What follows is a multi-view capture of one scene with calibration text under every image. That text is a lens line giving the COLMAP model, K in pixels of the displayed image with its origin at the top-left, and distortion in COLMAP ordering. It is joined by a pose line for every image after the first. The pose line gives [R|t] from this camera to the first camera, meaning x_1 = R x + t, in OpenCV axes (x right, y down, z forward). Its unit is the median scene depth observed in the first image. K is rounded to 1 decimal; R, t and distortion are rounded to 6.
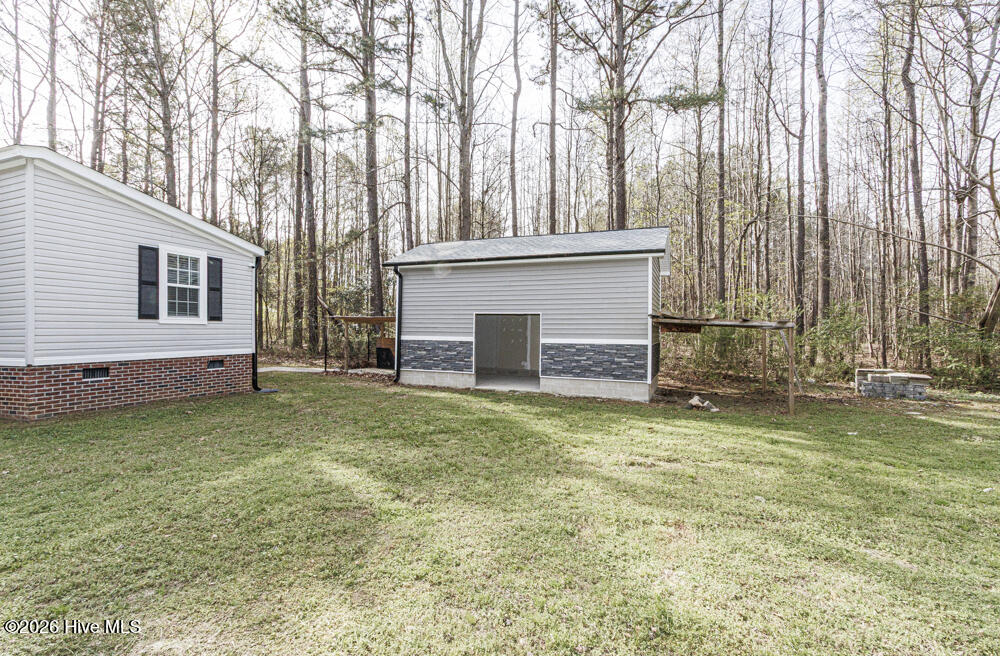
lens RADIAL K [[465.4, 0, 496.0], [0, 465.4, 325.8], [0, 0, 1]] dist [0.009156, 0.000002]
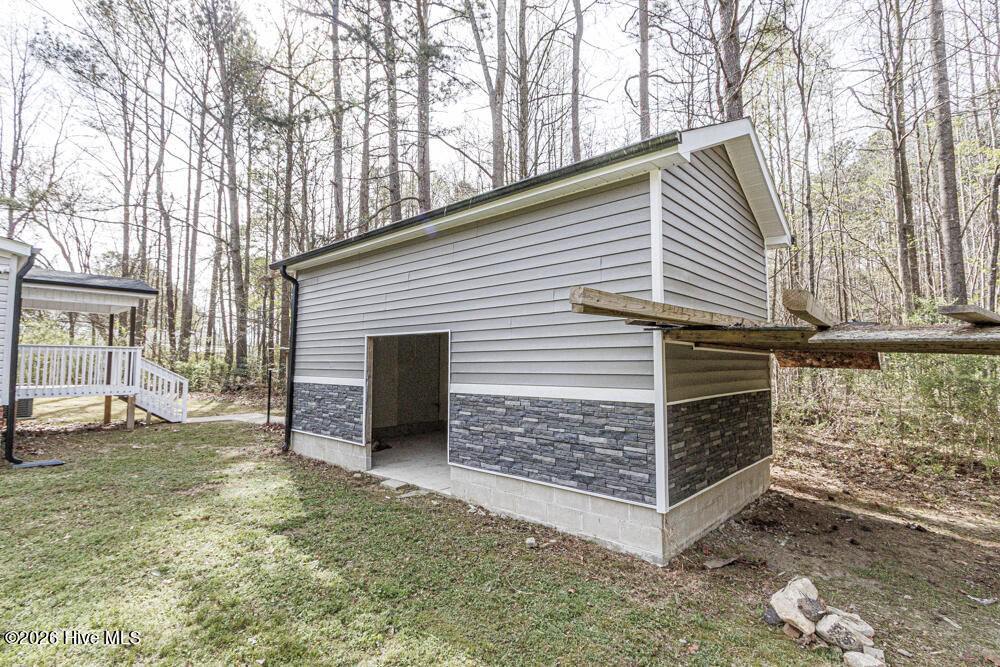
lens RADIAL K [[465.4, 0, 503.5], [0, 465.4, 332.8], [0, 0, 1]] dist [0.009156, 0.000002]
pose [[0.938178, -0.032516, -0.344623, 0.321355], [0.012906, 0.998172, -0.059044, 0.004527], [0.345913, 0.050946, 0.936882, 0.573505]]
